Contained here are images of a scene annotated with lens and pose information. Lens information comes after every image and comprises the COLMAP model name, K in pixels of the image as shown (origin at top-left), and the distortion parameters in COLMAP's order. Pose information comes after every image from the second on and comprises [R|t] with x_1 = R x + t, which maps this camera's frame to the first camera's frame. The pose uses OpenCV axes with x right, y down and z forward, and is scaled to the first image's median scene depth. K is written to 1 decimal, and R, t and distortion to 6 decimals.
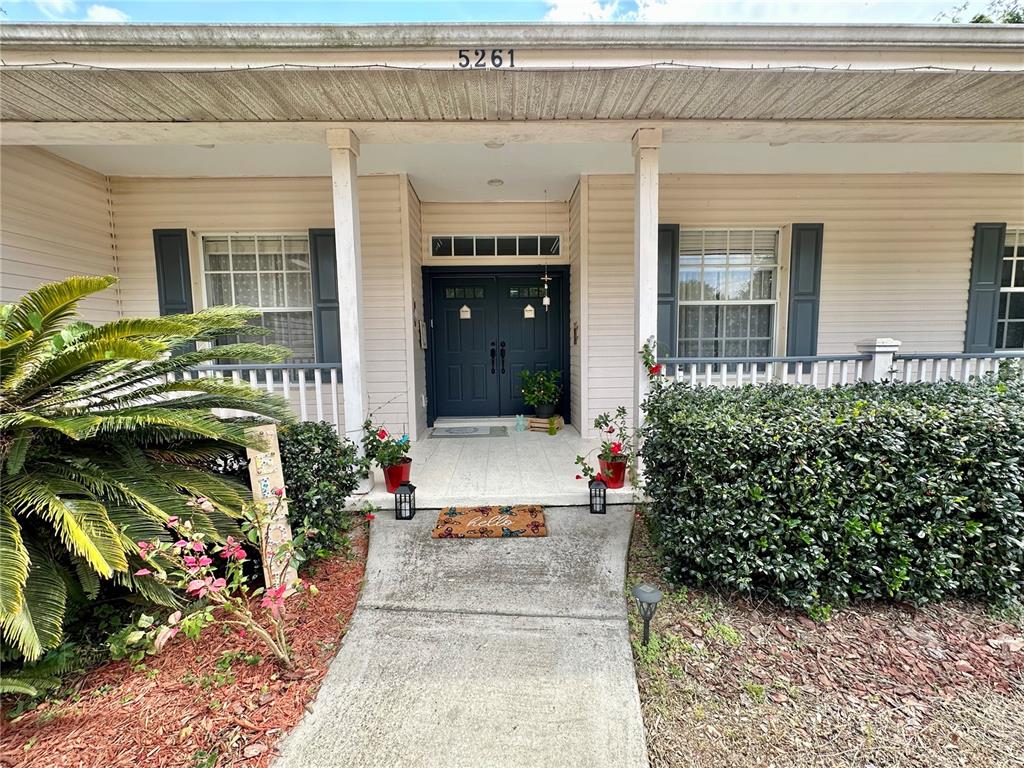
lens RADIAL K [[409.3, 0, 512.0], [0, 409.3, 384.0], [0, 0, 1]] dist [0.000849, 0.000120]
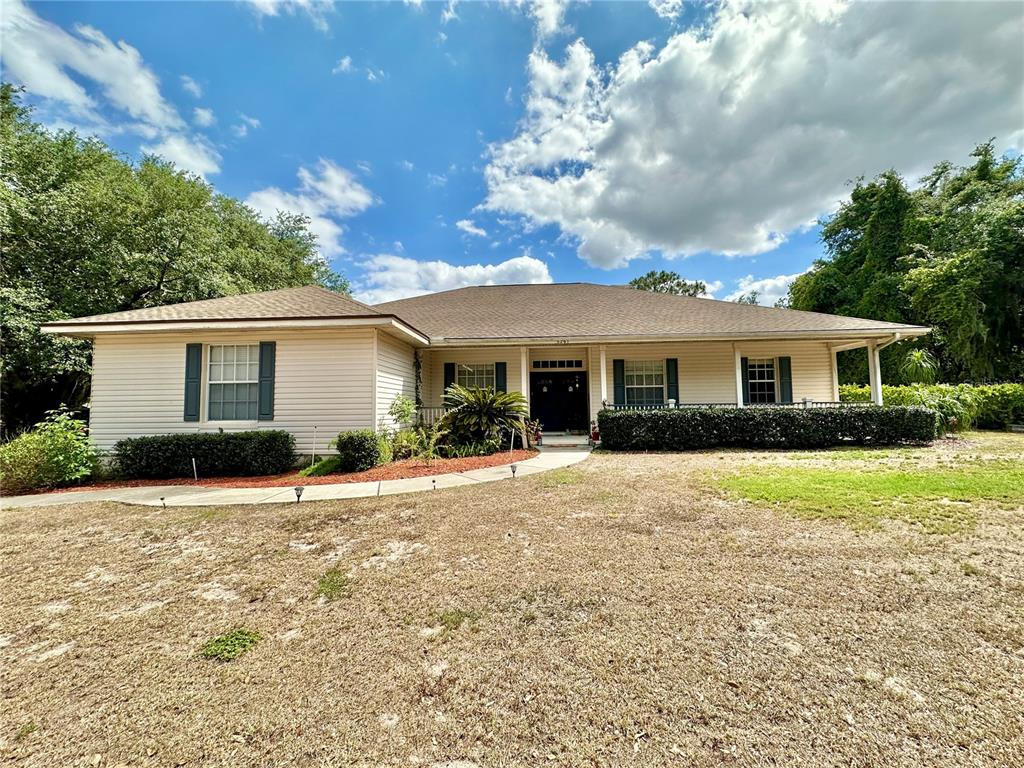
lens RADIAL K [[409.3, 0, 512.0], [0, 409.3, 384.0], [0, 0, 1]] dist [0.000849, 0.000120]
pose [[0.996279, -0.002278, -0.086160, -0.115789], [-0.011316, 0.987541, -0.156953, 0.221411], [0.085444, 0.157344, 0.983841, -1.741578]]
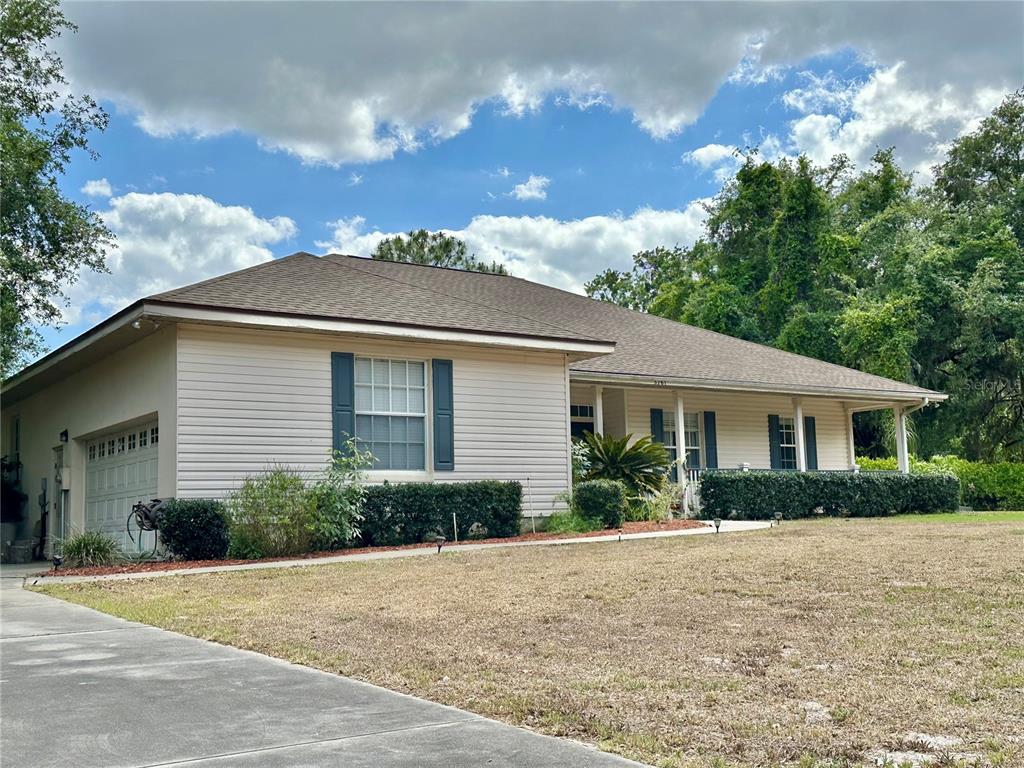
lens RADIAL K [[1144.2, 0, 507.7], [0, 1144.2, 399.3], [0, 0, 1]] dist [0.184853, -0.383472]
pose [[0.840472, 0.052460, 0.539309, -3.171725], [0.068272, 0.977118, -0.201444, 0.631717], [-0.537536, 0.206128, 0.817659, -3.121305]]
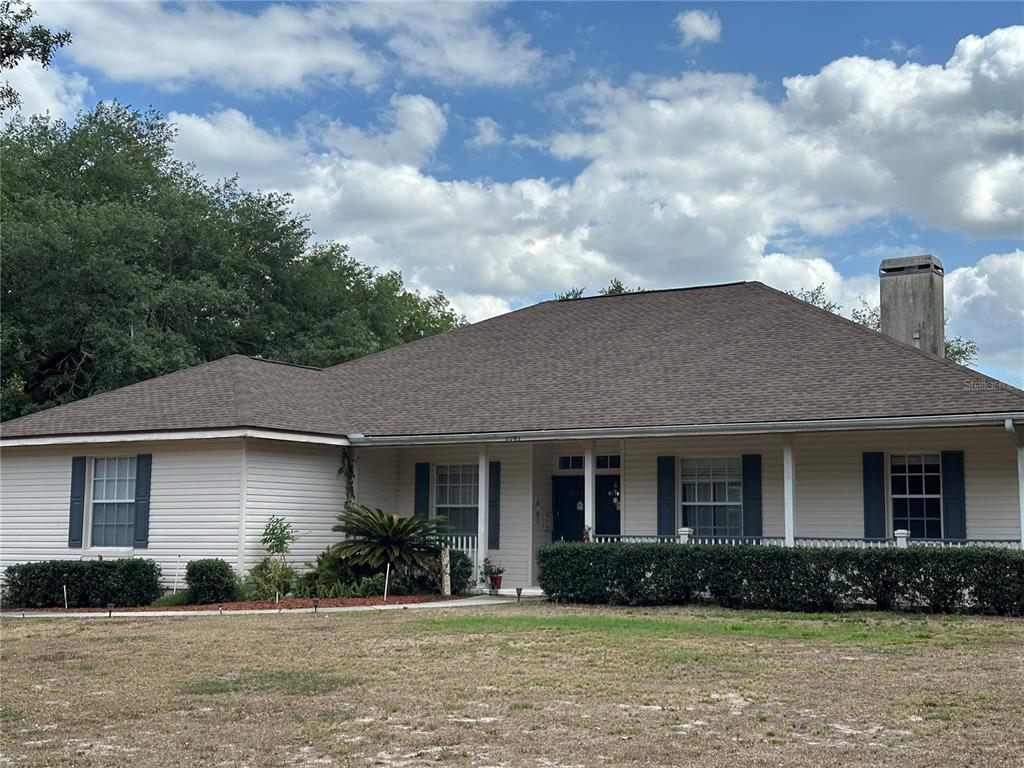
lens RADIAL K [[1434.1, 0, 512.0], [0, 1434.1, 384.0], [0, 0, 1]] dist [0.144957, -0.030589]
pose [[0.837889, -0.036353, -0.544628, 2.842169], [-0.074882, 0.980690, -0.180663, 0.389041], [0.540679, 0.192158, 0.818988, -3.881769]]
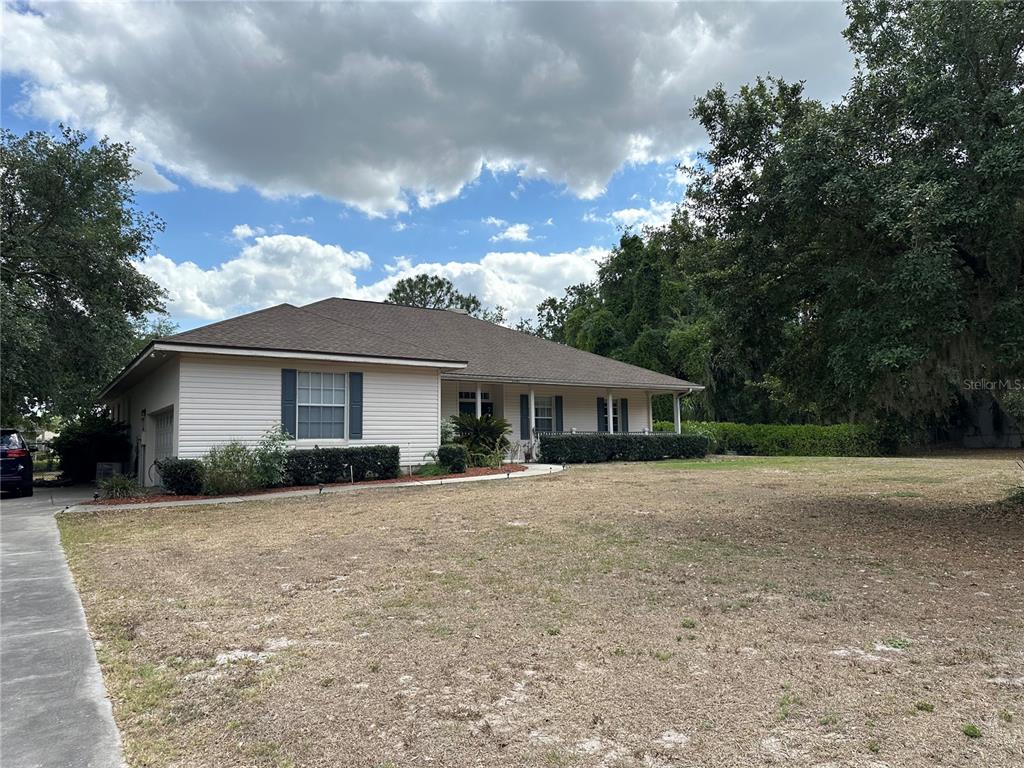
lens RADIAL K [[716.0, 0, 511.1], [0, 716.0, 389.8], [0, 0, 1]] dist [0.131418, -0.209605]
pose [[0.847246, 0.045978, 0.529206, -2.713833], [0.055474, 0.983141, -0.174228, 0.566919], [-0.528295, 0.176972, 0.830413, -3.674906]]
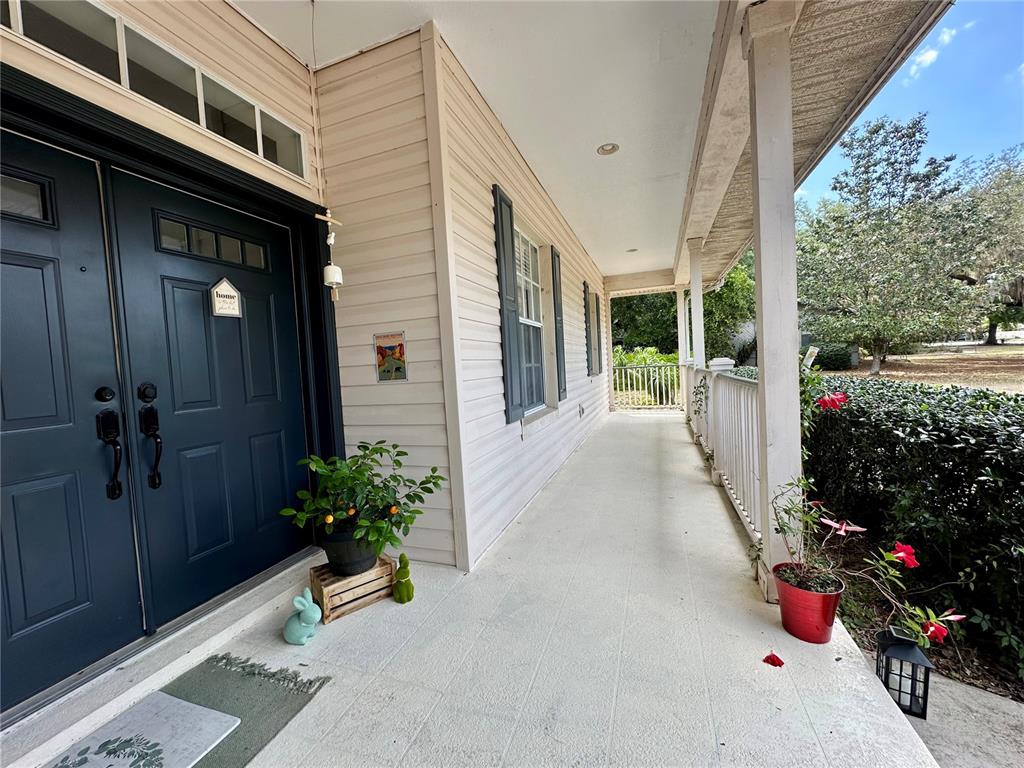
lens RADIAL K [[409.3, 0, 512.0], [0, 409.3, 384.0], [0, 0, 1]] dist [0.000849, 0.000120]
pose [[0.359049, -0.046533, 0.932158, -0.252809], [0.146676, 0.989159, -0.007118, -0.074607], [-0.921721, 0.139281, 0.361981, 0.774297]]
